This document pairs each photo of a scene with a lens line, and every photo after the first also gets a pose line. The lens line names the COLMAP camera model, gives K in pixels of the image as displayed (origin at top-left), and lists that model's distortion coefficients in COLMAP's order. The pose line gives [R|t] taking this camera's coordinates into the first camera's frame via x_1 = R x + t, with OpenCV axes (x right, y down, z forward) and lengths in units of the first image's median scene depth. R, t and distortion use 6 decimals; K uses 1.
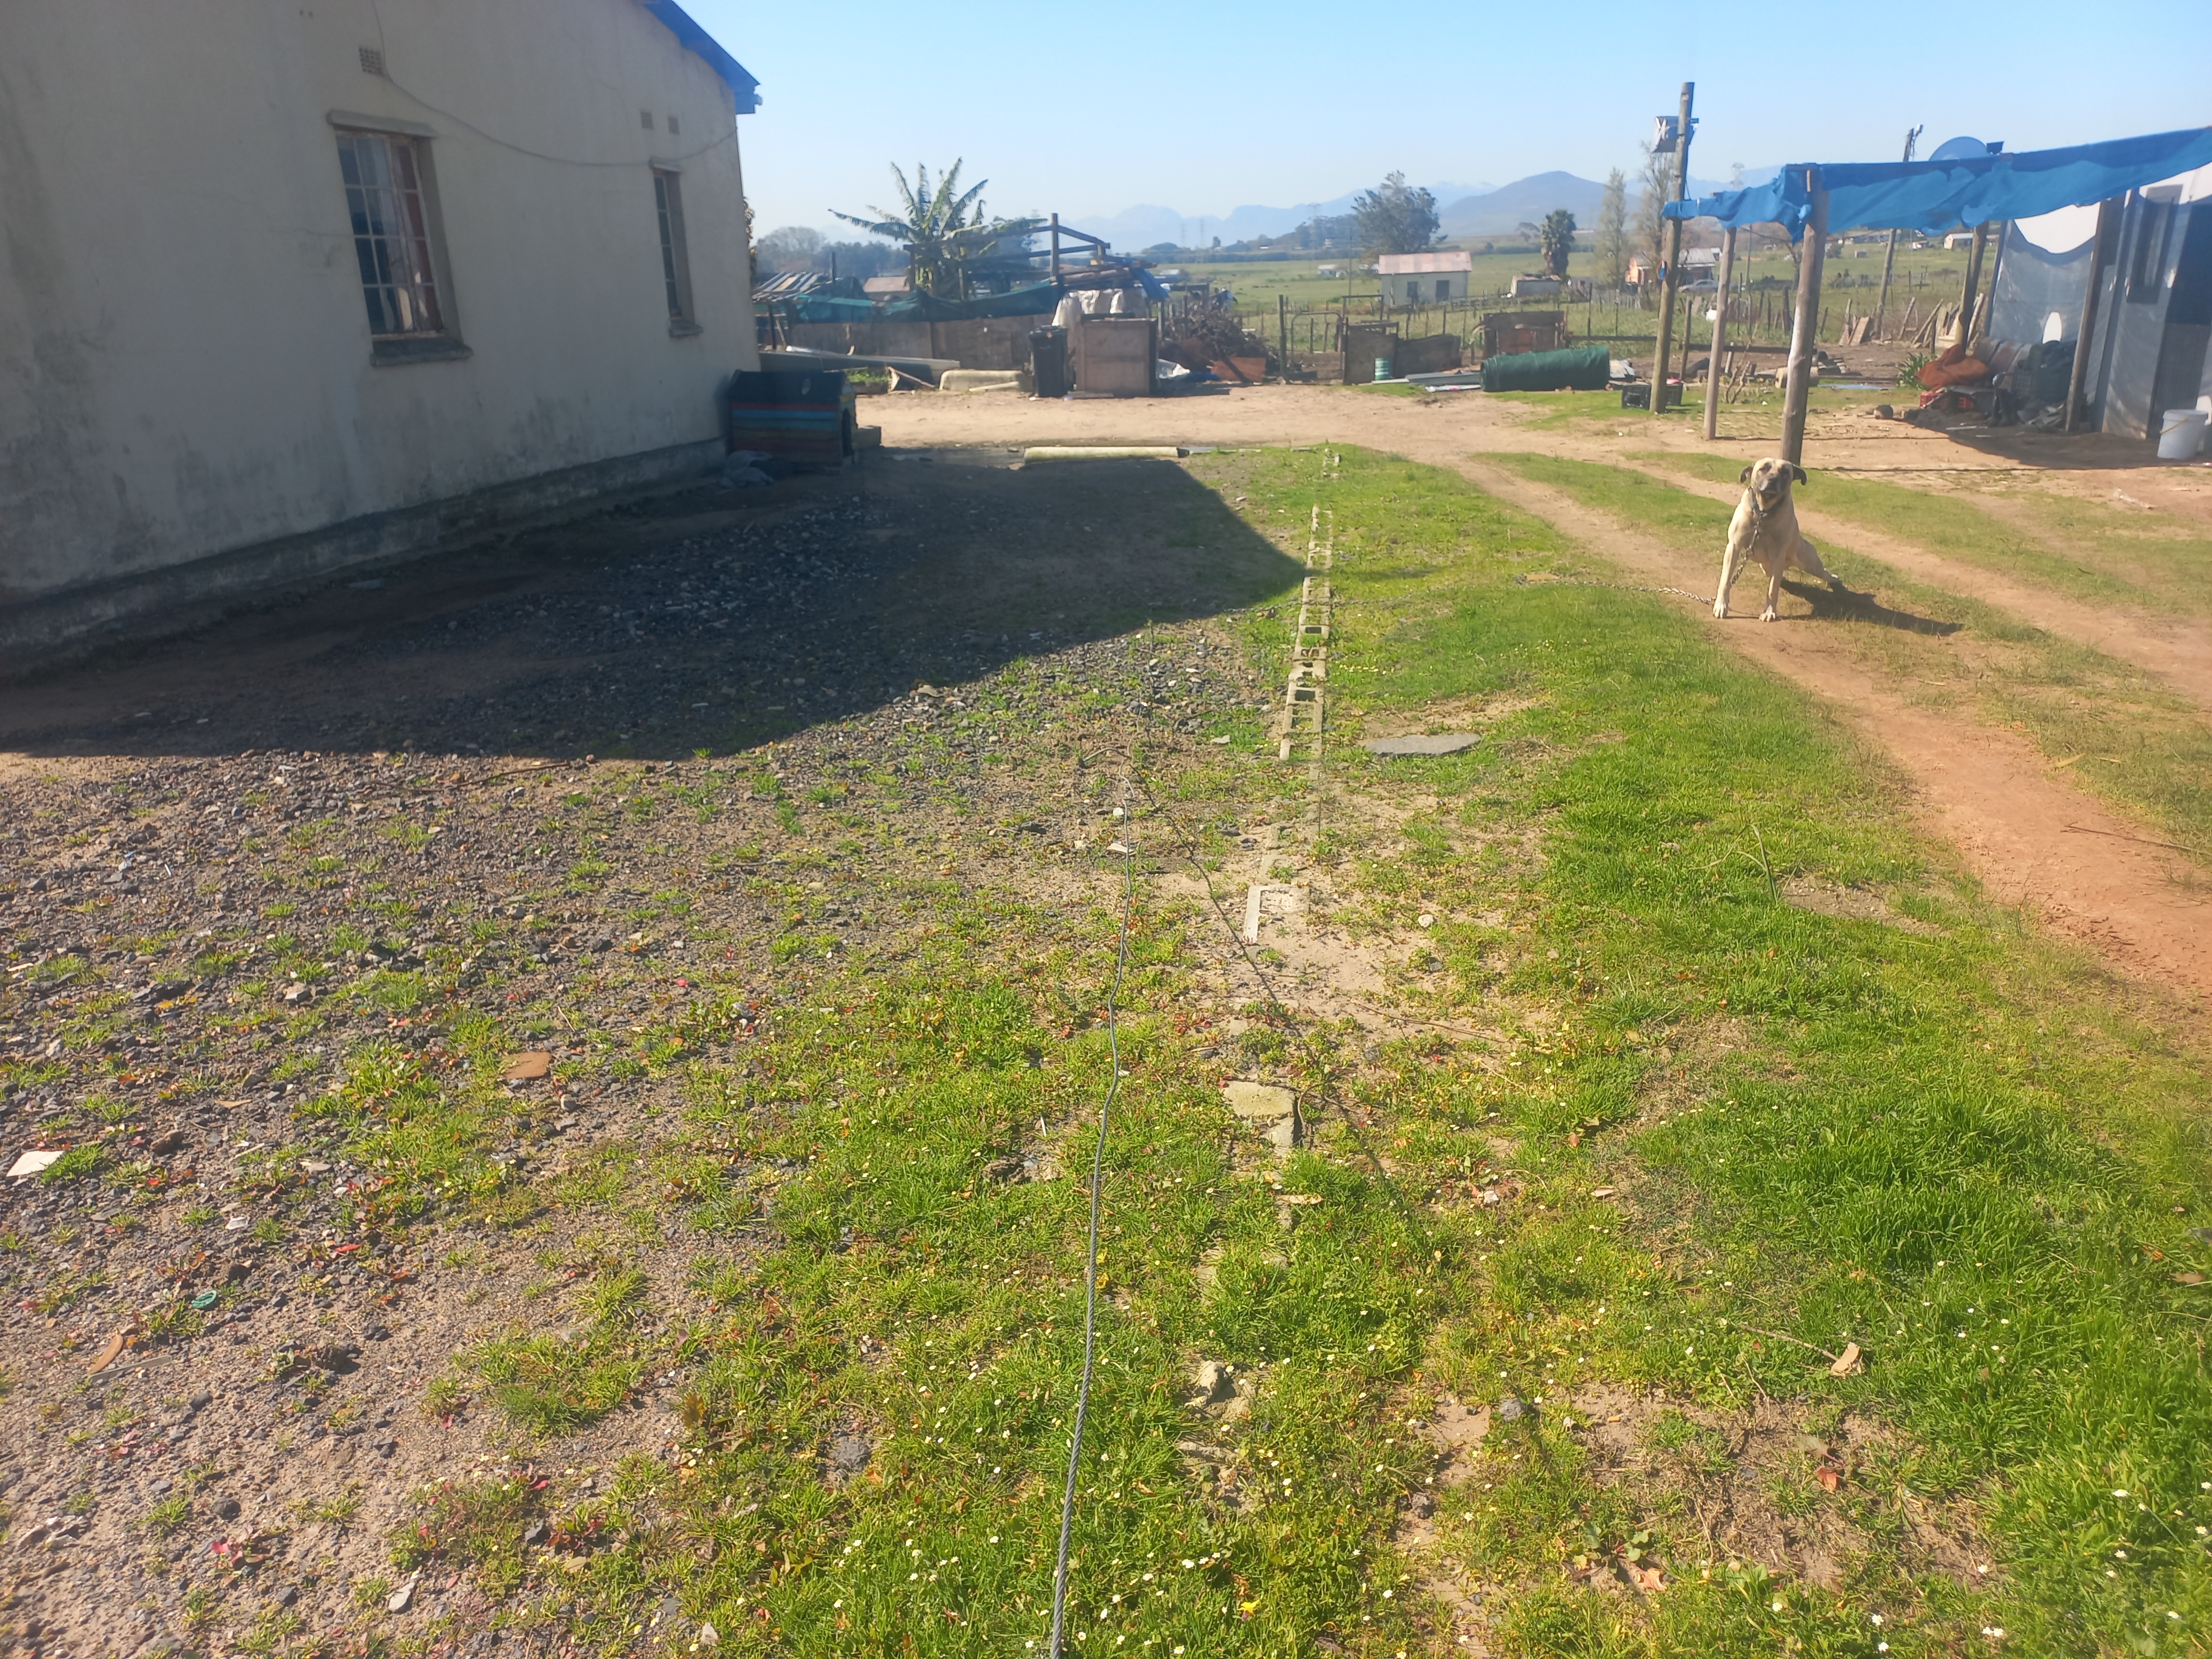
lens RADIAL K [[1587.3, 0, 1090.0], [0, 1587.3, 824.6], [0, 0, 1]] dist [0.067723, -0.034830]
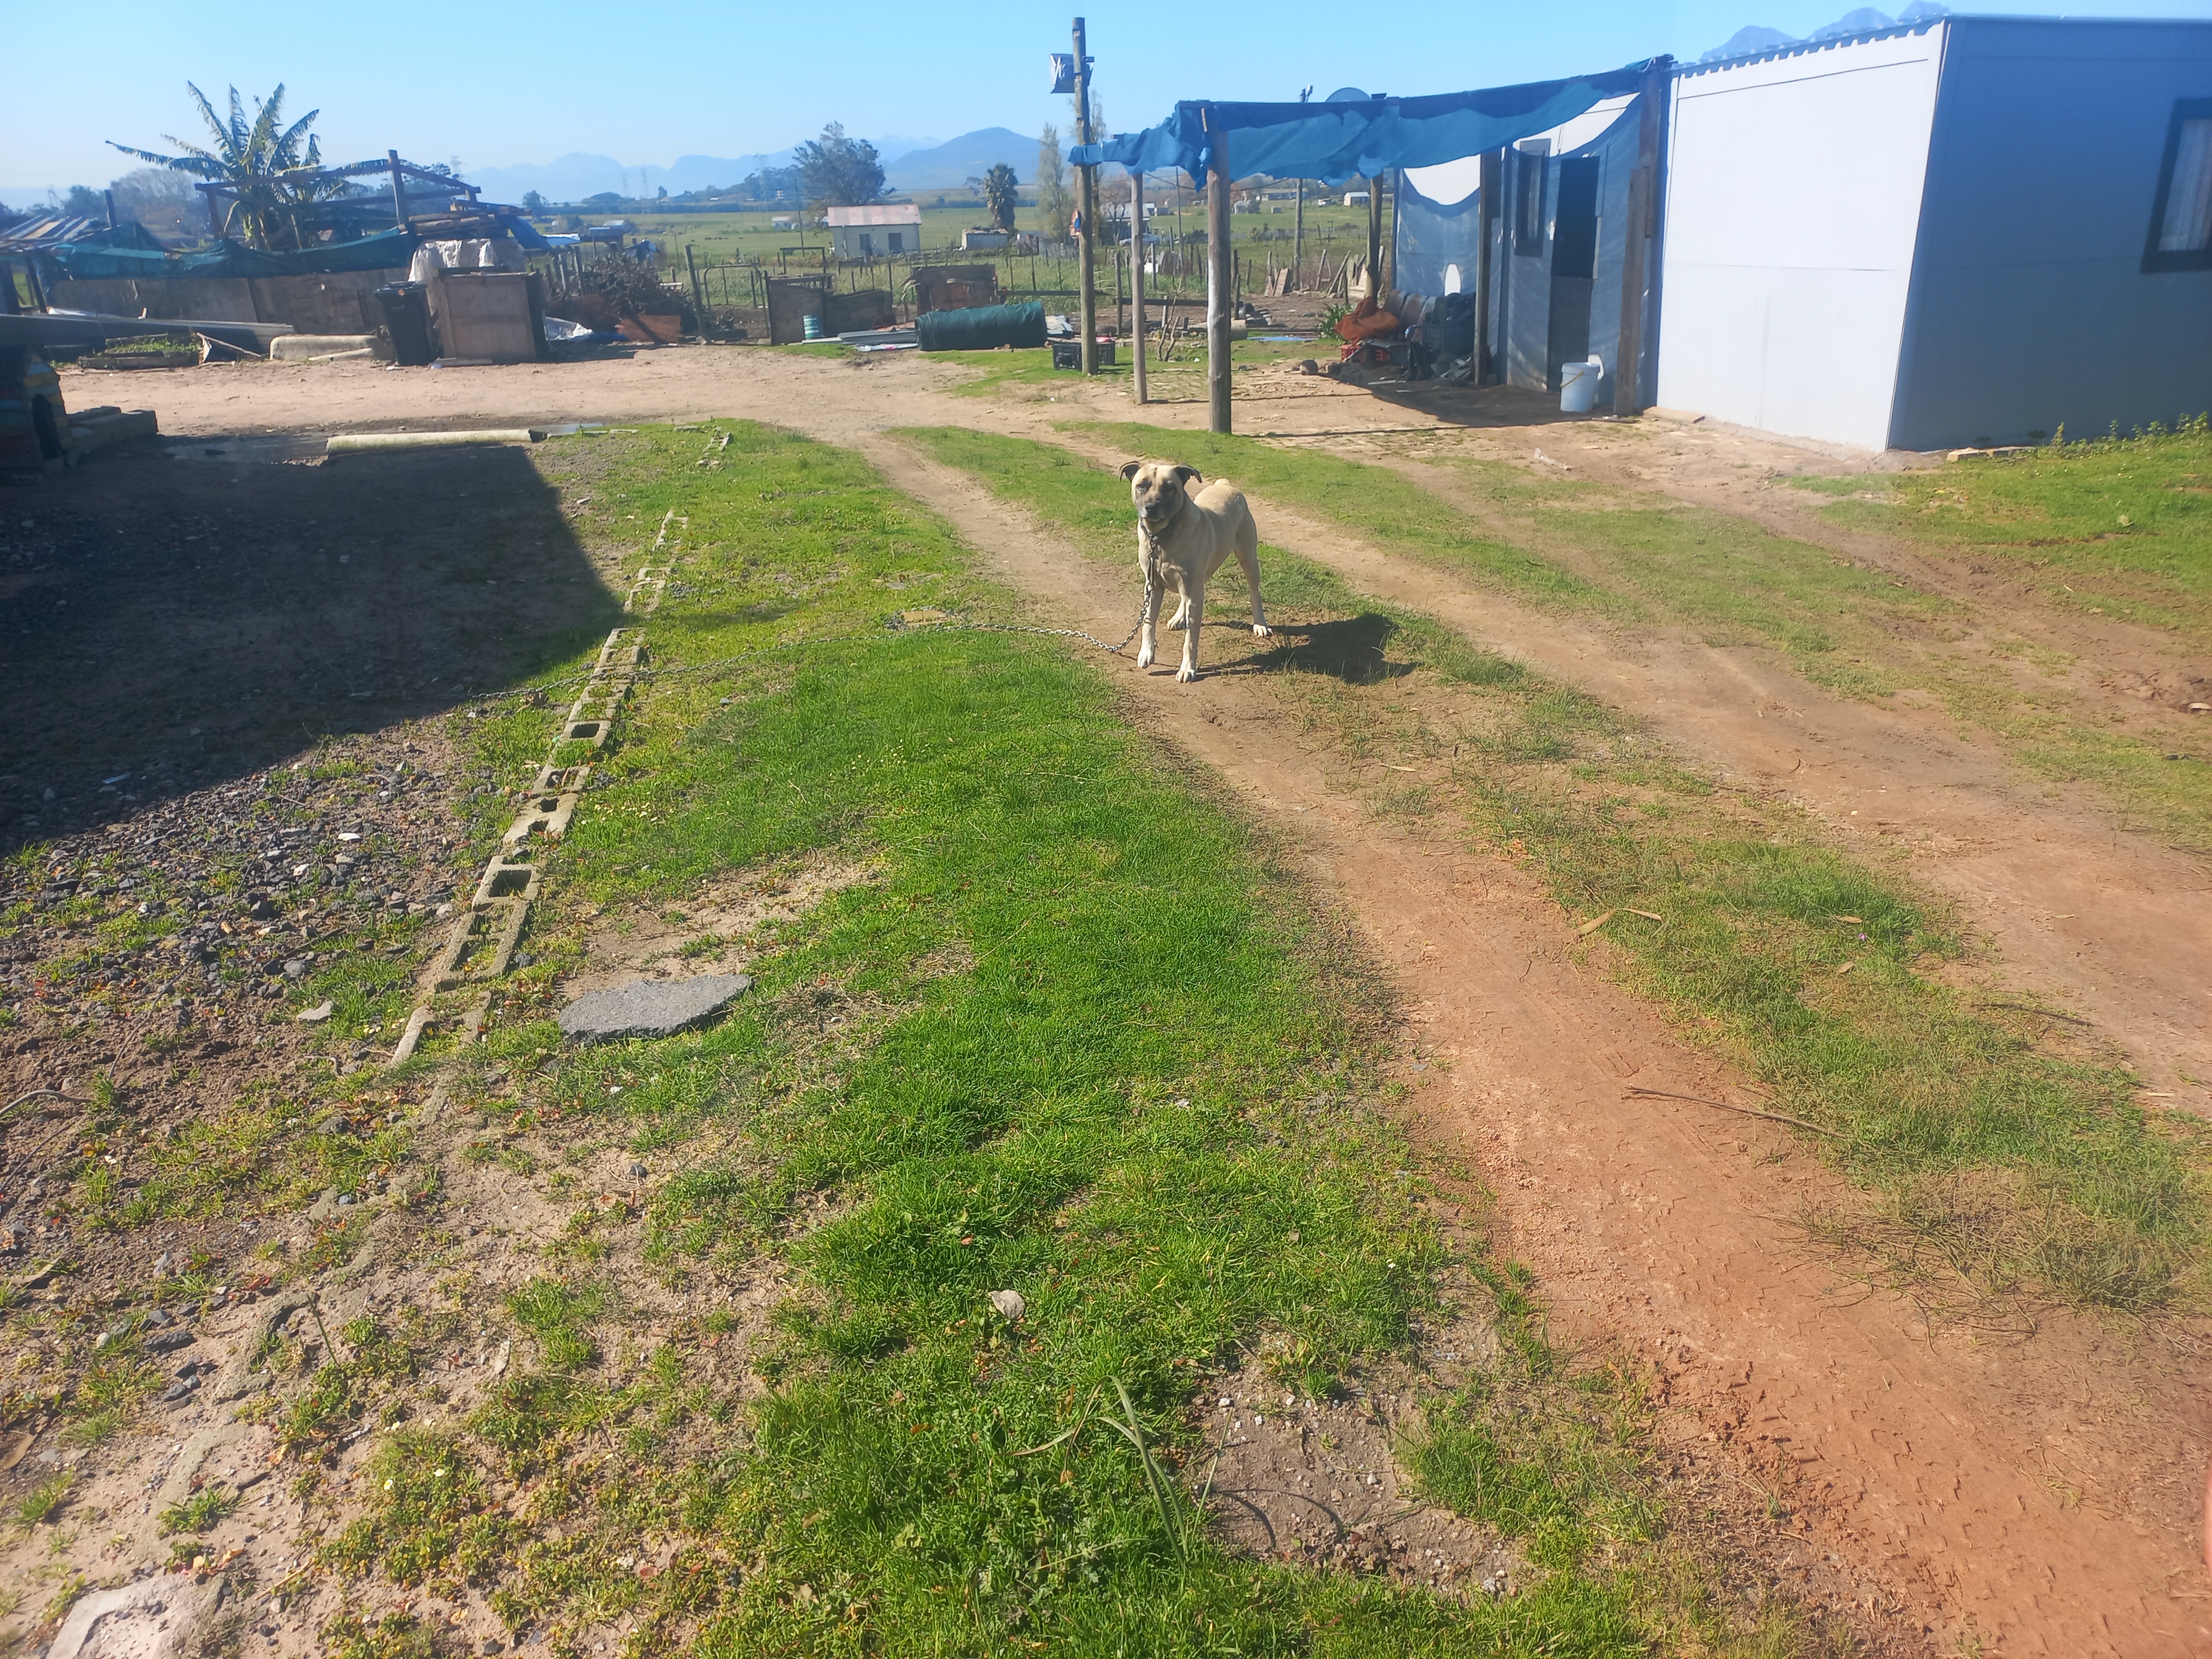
lens RADIAL K [[1689.0, 0, 1083.5], [0, 1689.0, 772.0], [0, 0, 1]] dist [0.115733, -0.165970]
pose [[0.950303, -0.099571, 0.294974, 0.055491], [0.105772, 0.994377, -0.005099, -0.034588], [-0.292808, 0.036046, 0.955492, 0.107137]]
